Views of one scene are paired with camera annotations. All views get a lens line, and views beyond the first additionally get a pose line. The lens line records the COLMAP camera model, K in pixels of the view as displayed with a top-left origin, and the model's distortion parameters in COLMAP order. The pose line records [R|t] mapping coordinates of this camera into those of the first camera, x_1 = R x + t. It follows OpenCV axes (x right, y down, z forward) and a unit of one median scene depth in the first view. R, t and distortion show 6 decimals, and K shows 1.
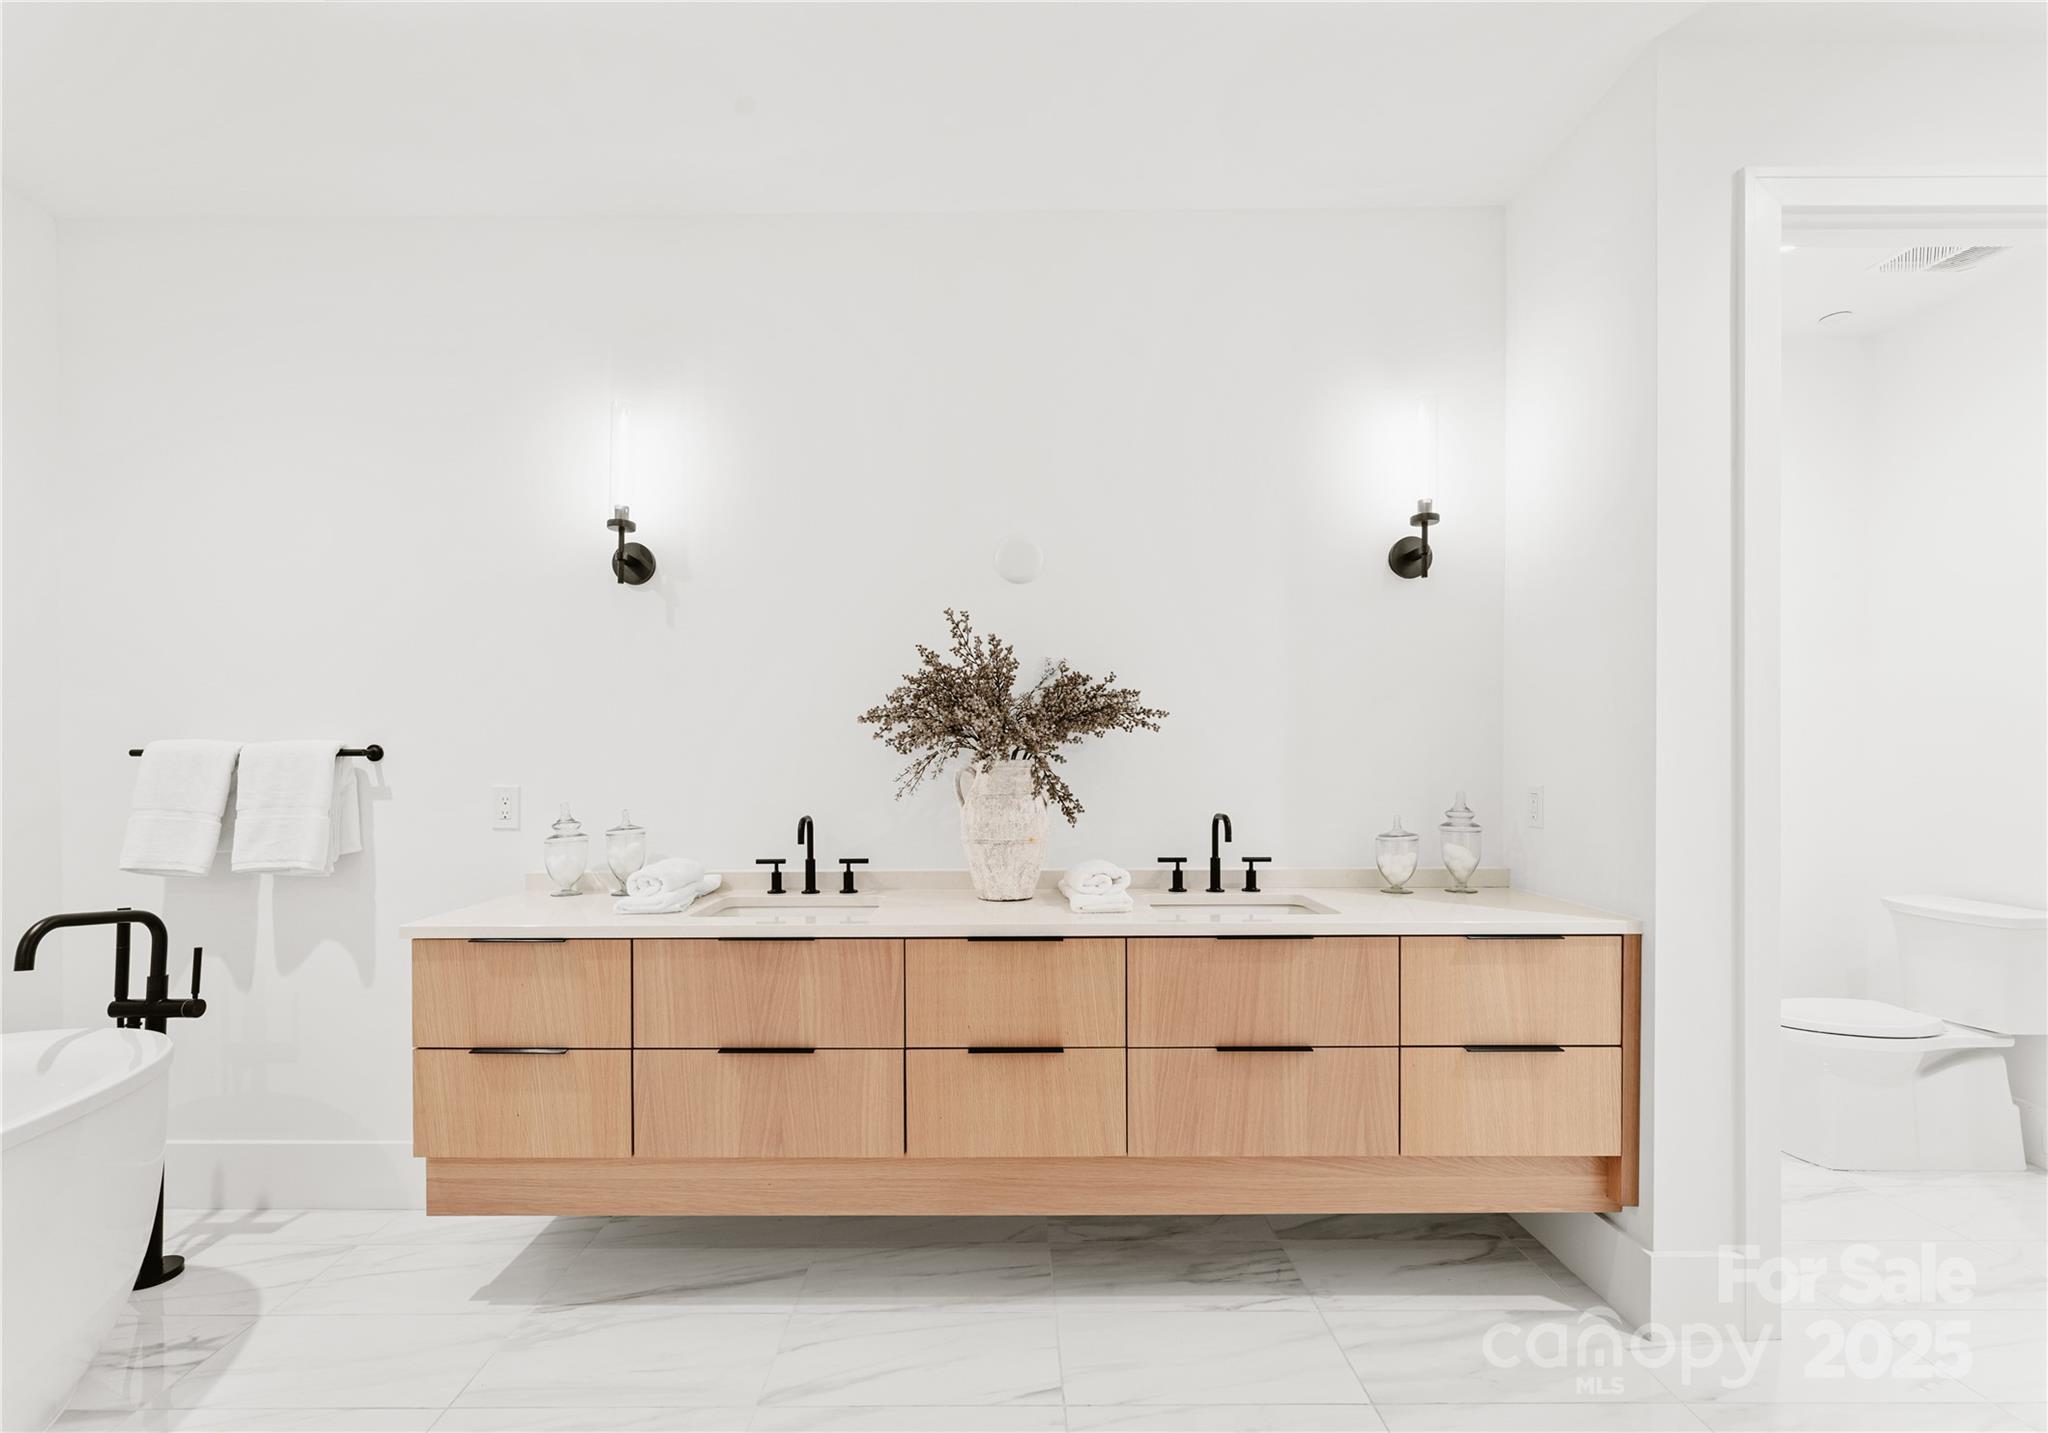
lens RADIAL K [[885.1, 0, 1008.9], [0, 885.1, 772.3], [0, 0, 1]] dist [0.000235, 0.000629]
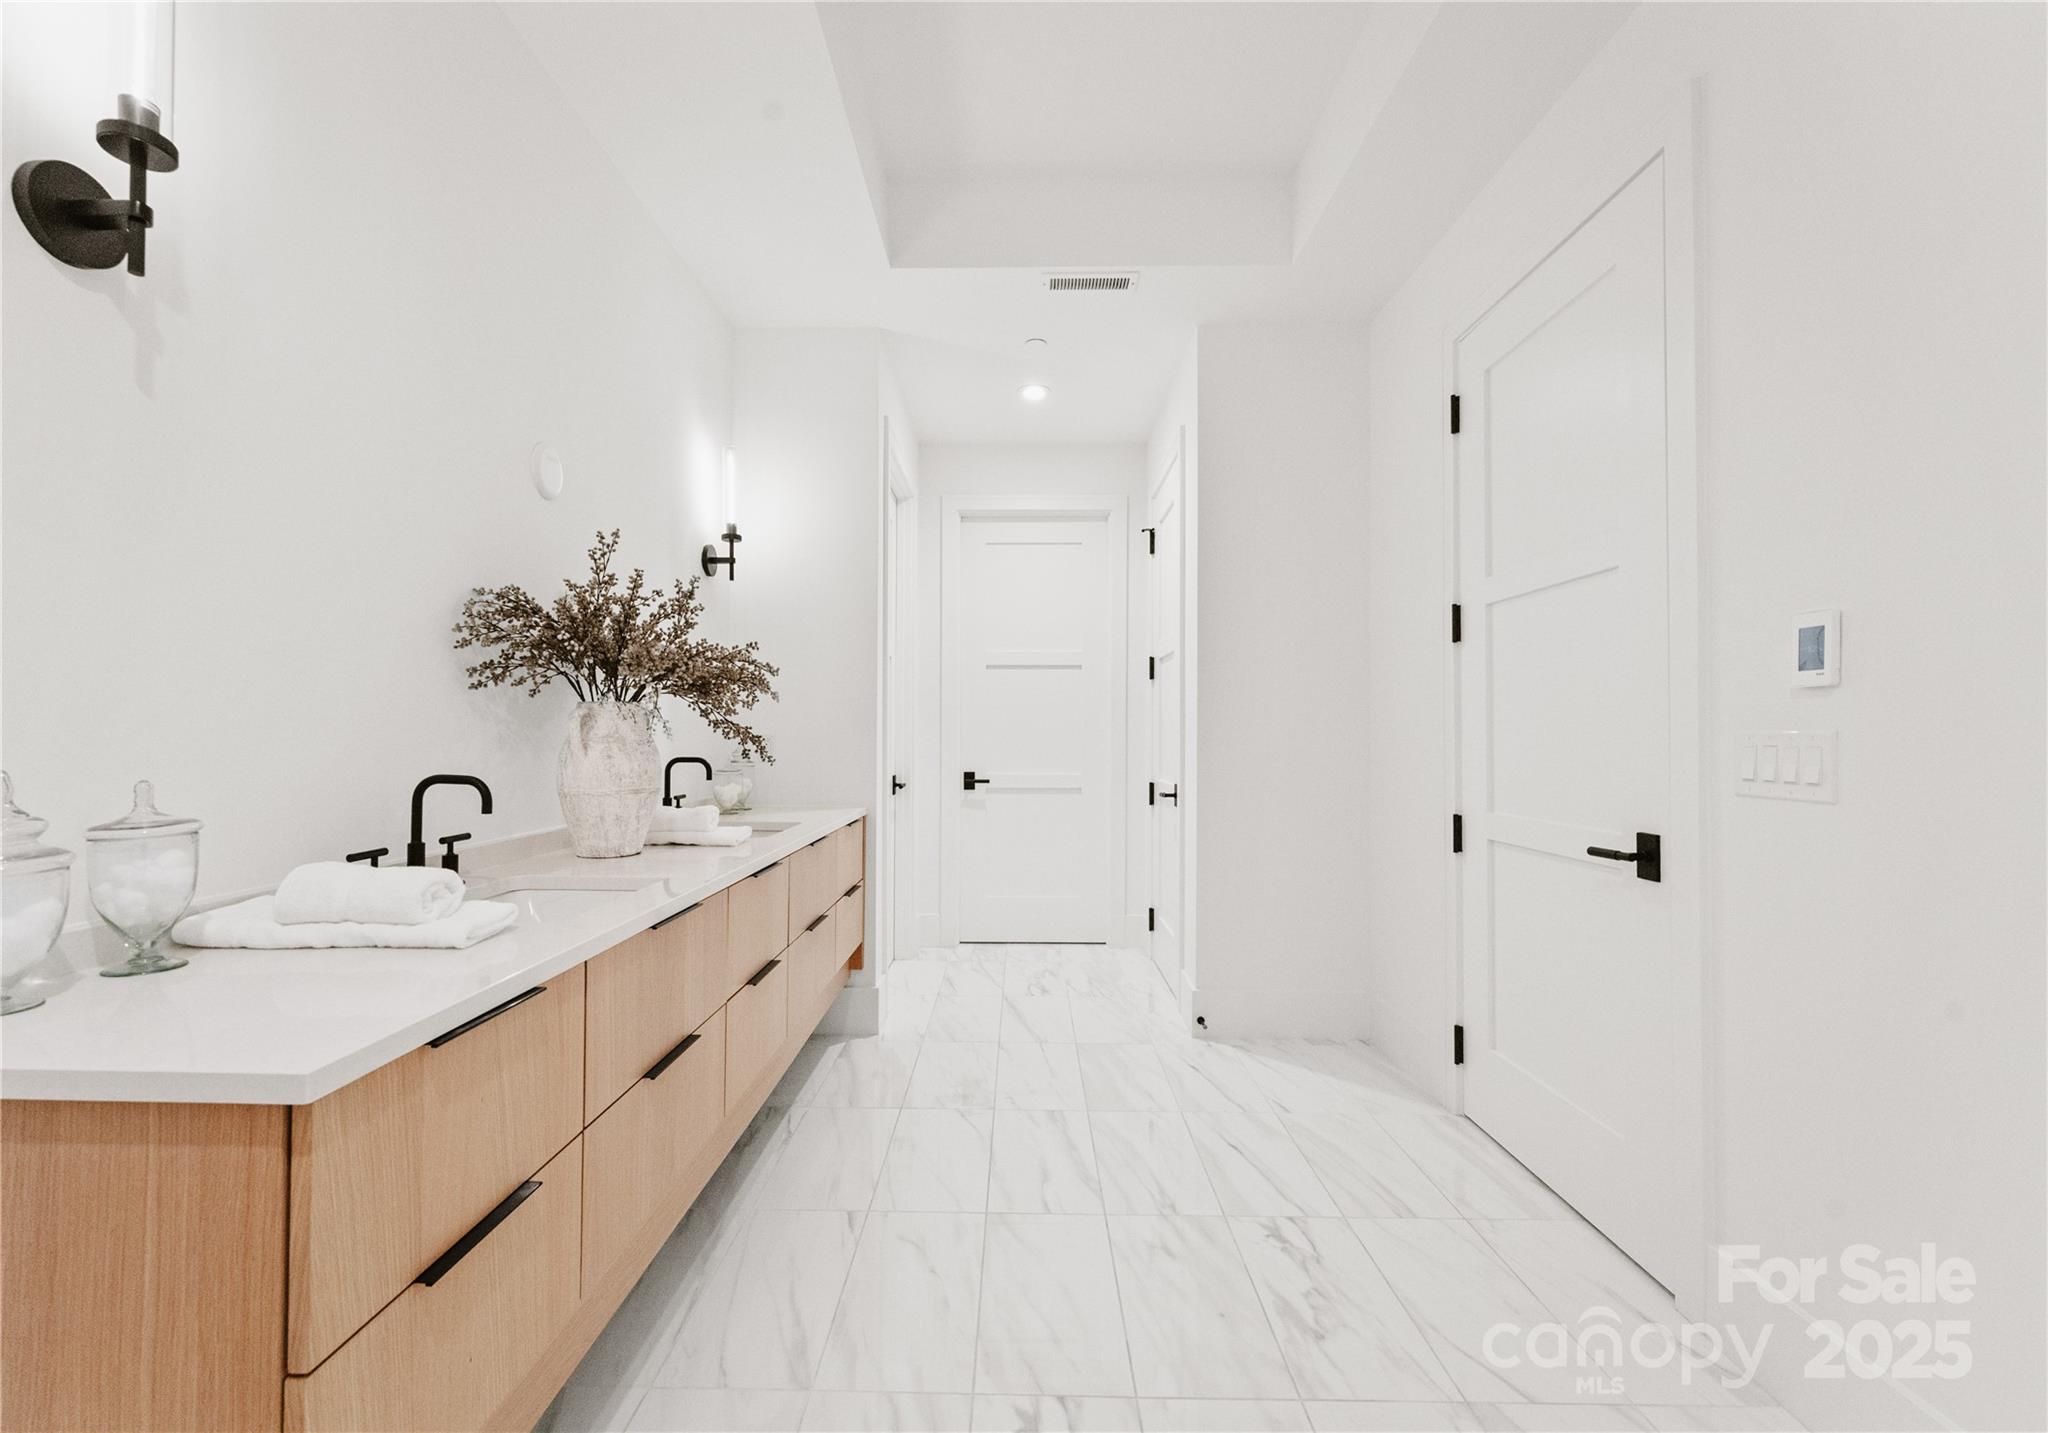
lens RADIAL K [[885.1, 0, 1017.5], [0, 885.1, 720.5], [0, 0, 1]] dist [0.000235, 0.000629]
pose [[0.007728, 0.017670, 0.999814, -0.952617], [-0.001338, 0.999843, -0.017660, 0.020535], [-0.999969, -0.001201, 0.007751, 0.598611]]
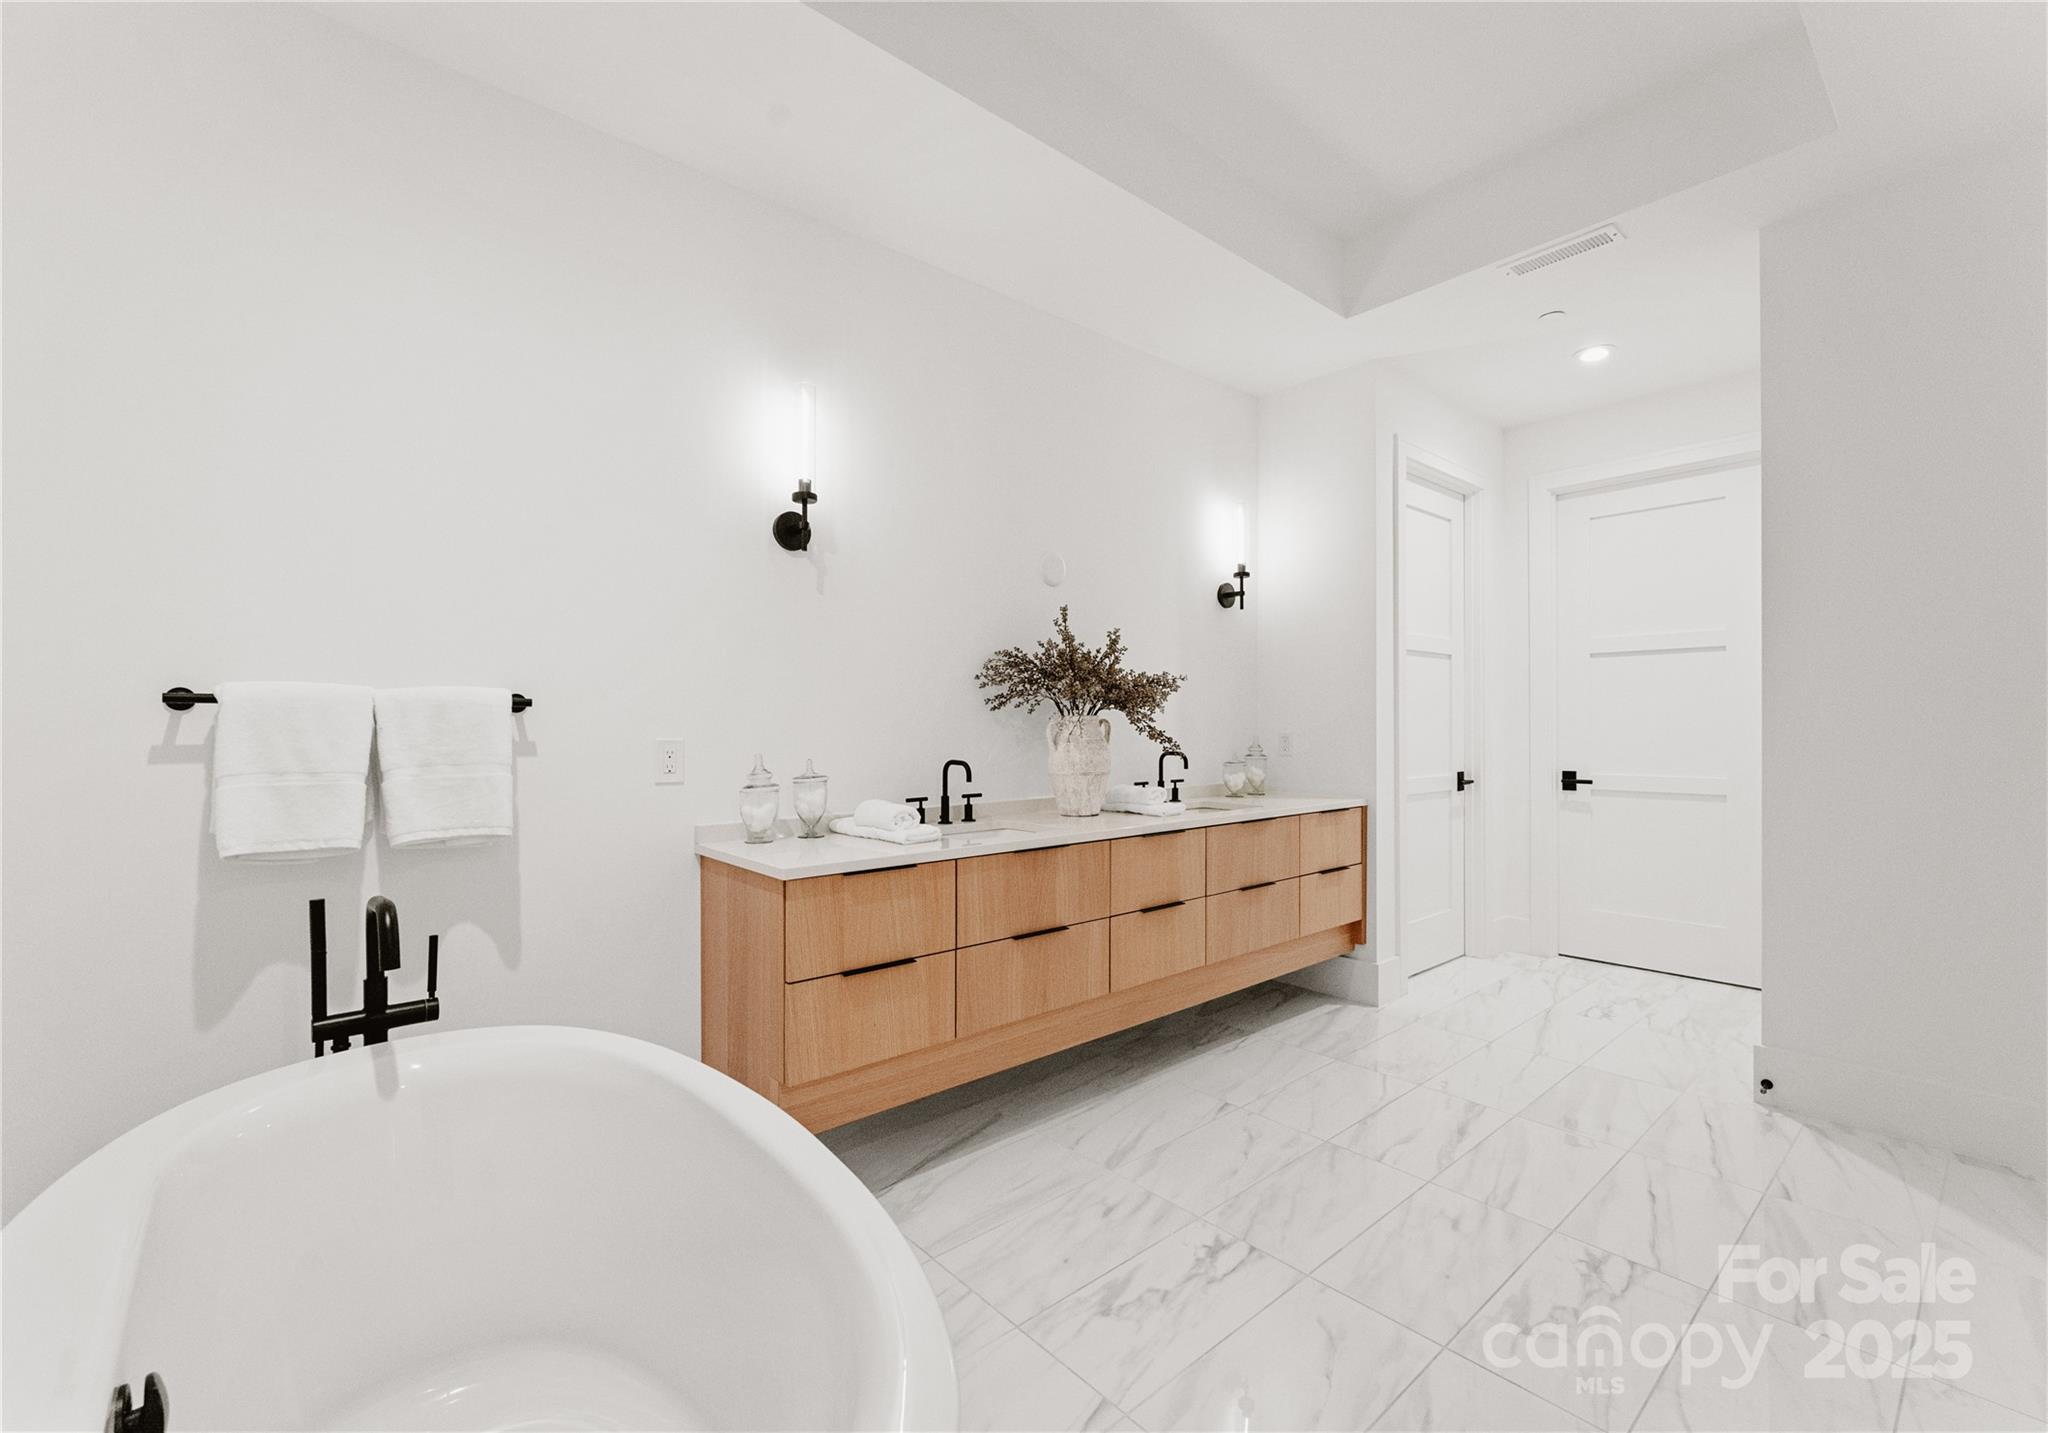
lens RADIAL K [[885.1, 0, 1021.4], [0, 885.1, 713.7], [0, 0, 1]] dist [0.000235, 0.000629]
pose [[0.753191, 0.007727, 0.657757, -1.032560], [0.003601, 0.999868, -0.015869, 0.004924], [-0.657793, 0.014321, 0.753063, 0.010336]]
